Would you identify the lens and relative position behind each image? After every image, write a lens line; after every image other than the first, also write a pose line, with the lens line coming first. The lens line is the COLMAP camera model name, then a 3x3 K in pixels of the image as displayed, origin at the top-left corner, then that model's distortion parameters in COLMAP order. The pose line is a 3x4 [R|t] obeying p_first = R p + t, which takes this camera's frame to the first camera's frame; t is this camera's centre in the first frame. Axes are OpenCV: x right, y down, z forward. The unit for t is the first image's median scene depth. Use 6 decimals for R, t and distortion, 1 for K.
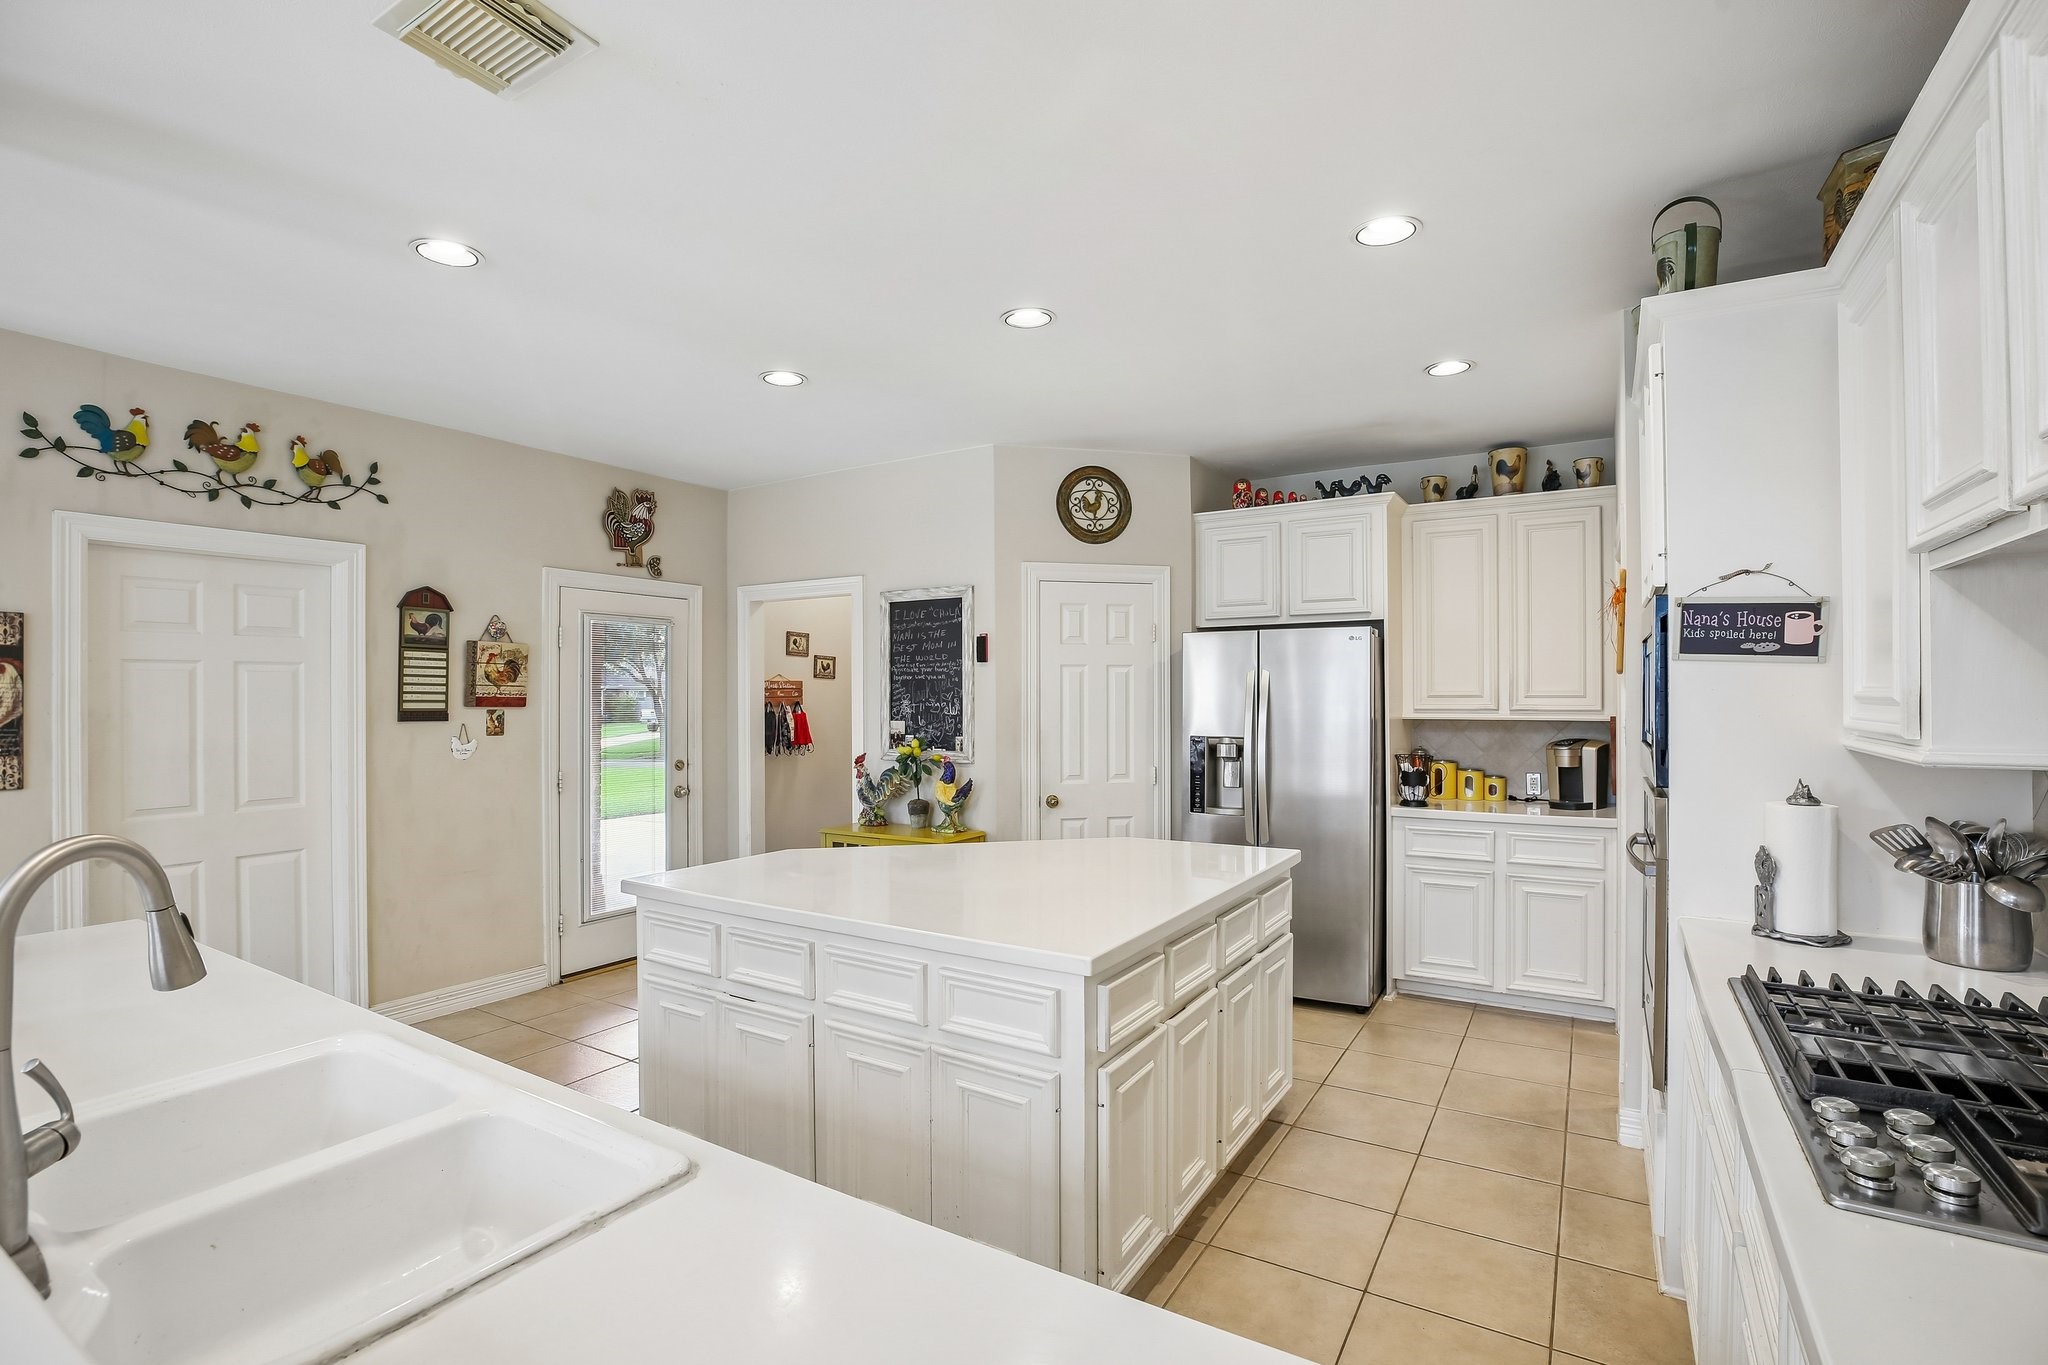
lens RADIAL K [[952.4, 0, 1039.2], [0, 952.4, 698.4], [0, 0, 1]] dist [-0.033652, 0.004632]
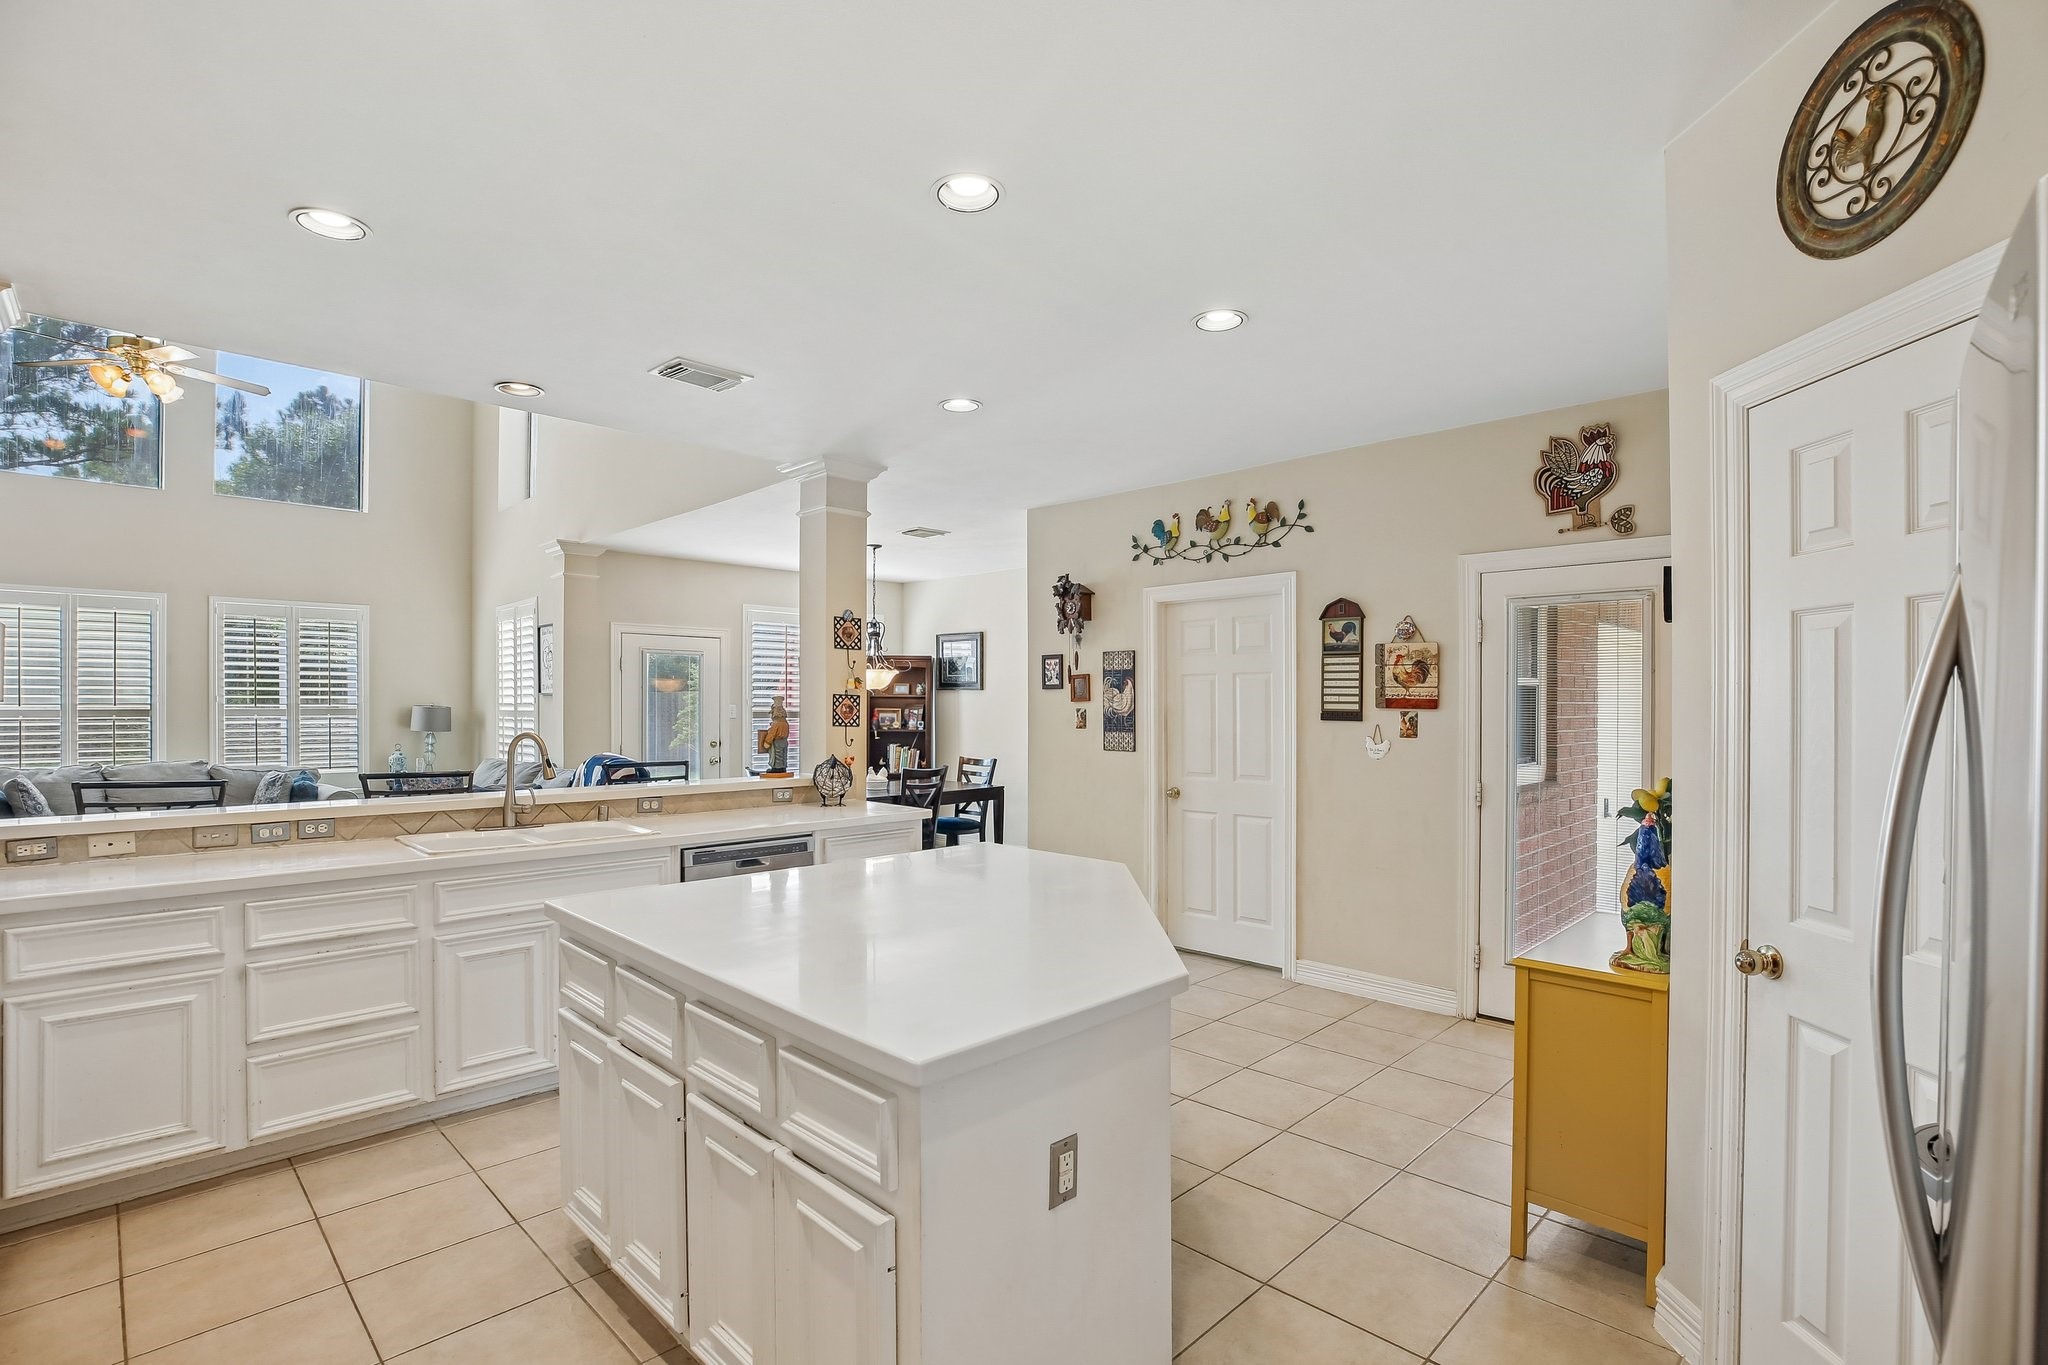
lens RADIAL K [[952.4, 0, 1007.2], [0, 952.4, 708.4], [0, 0, 1]] dist [-0.033652, 0.004632]
pose [[-0.242625, 0.007352, -0.970092, 0.503542], [-0.003116, 0.999960, 0.008358, 0.001926], [0.970115, 0.005051, -0.242592, 0.862832]]
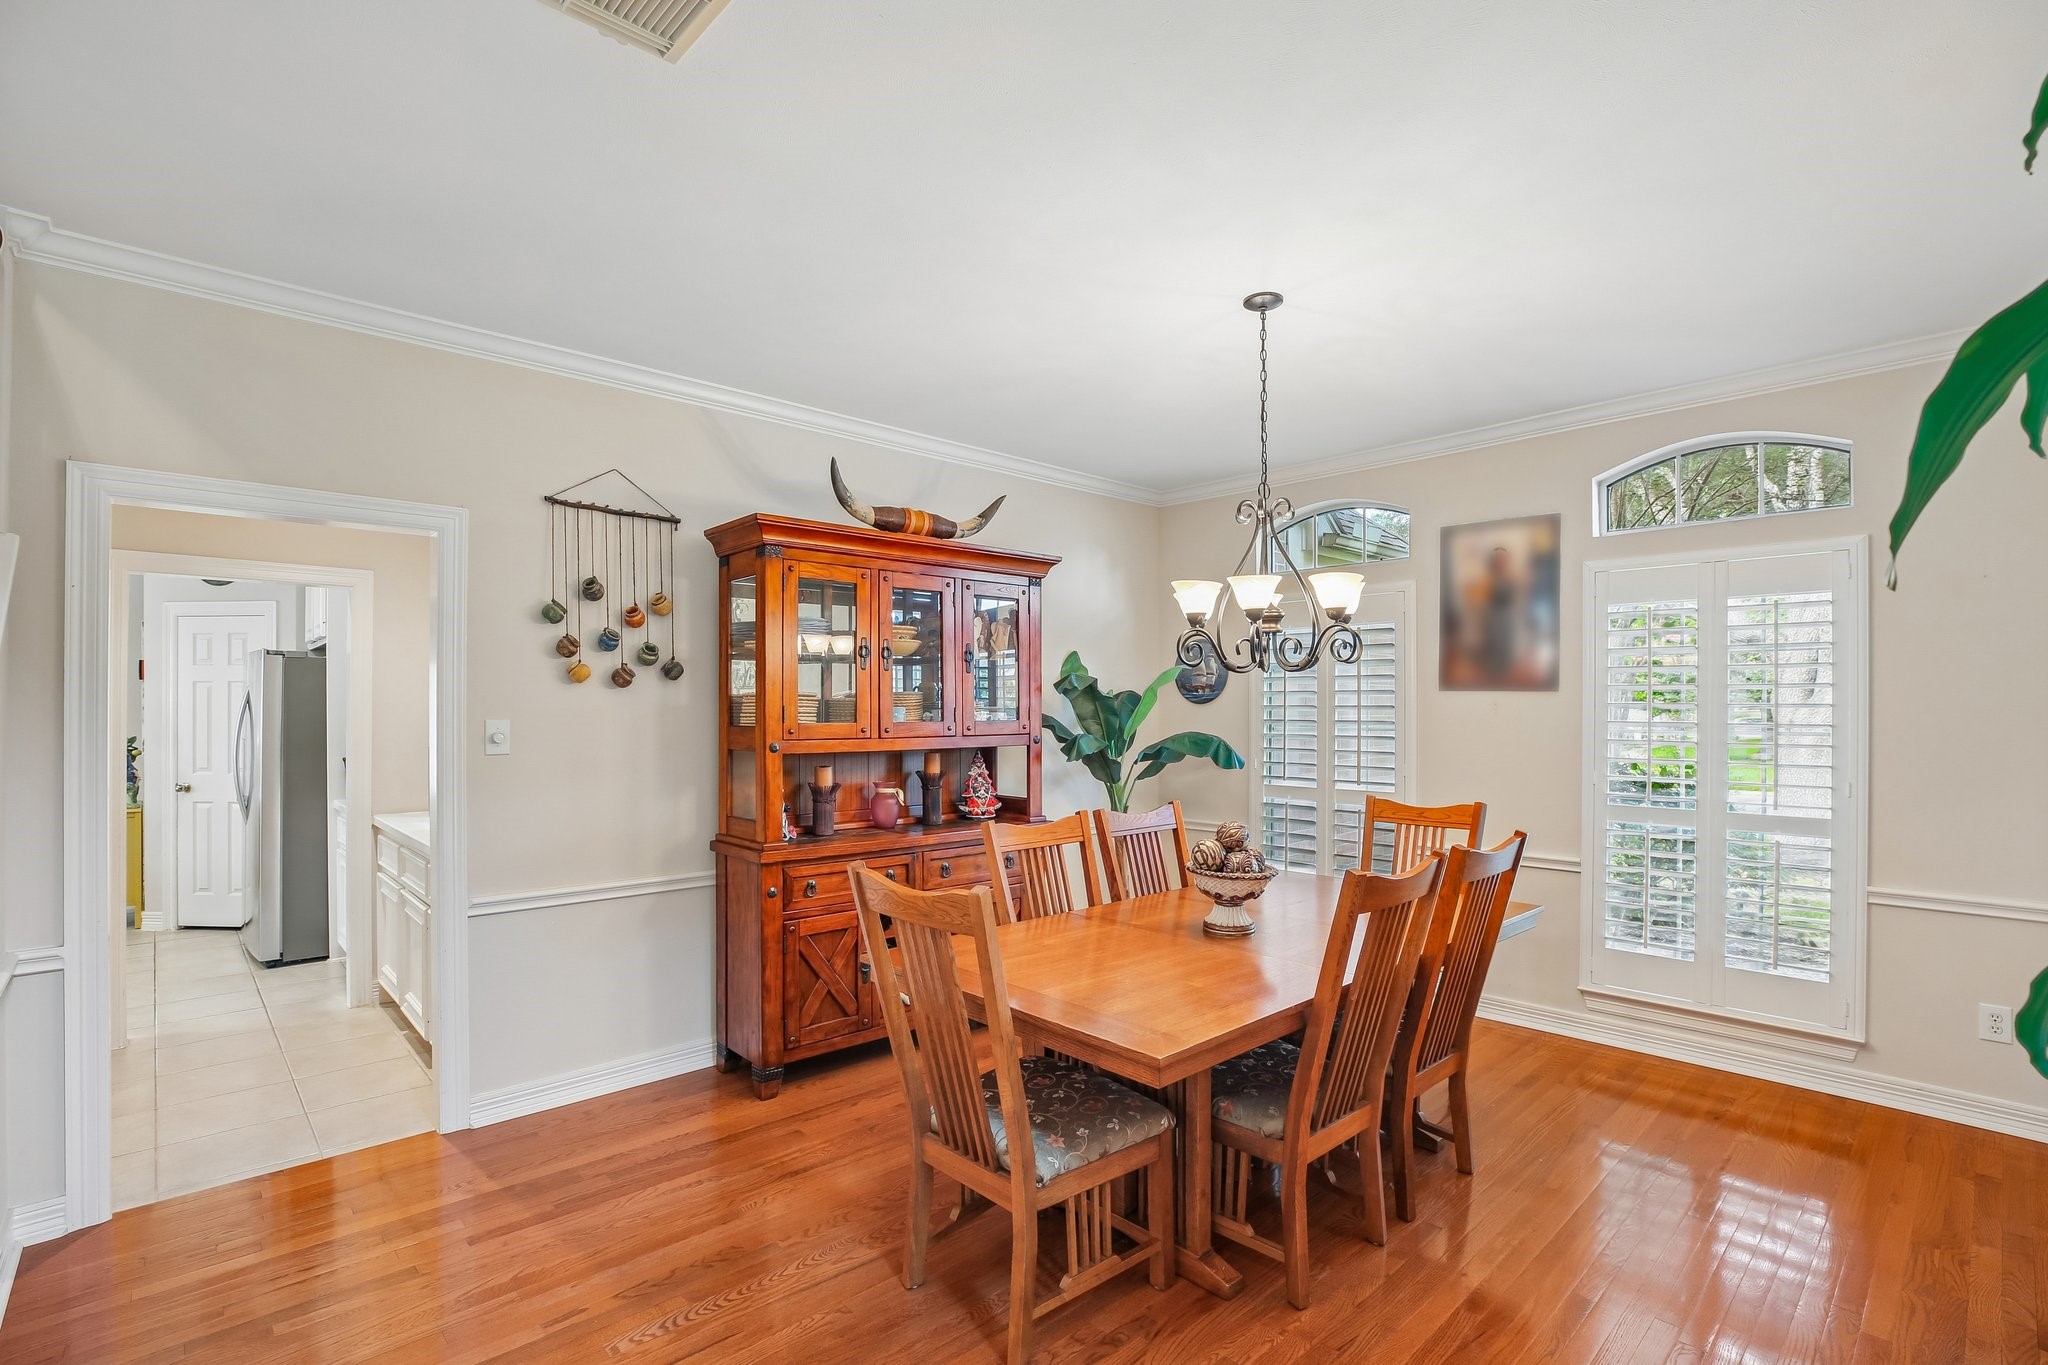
lens RADIAL K [[952.4, 0, 1023.2], [0, 952.4, 695.6], [0, 0, 1]] dist [-0.033652, 0.004632]
pose [[0.964072, -0.000884, -0.265640, 1.561469], [-0.003367, 0.999873, -0.015547, 0.000047], [0.265620, 0.015883, 0.963947, 0.104933]]
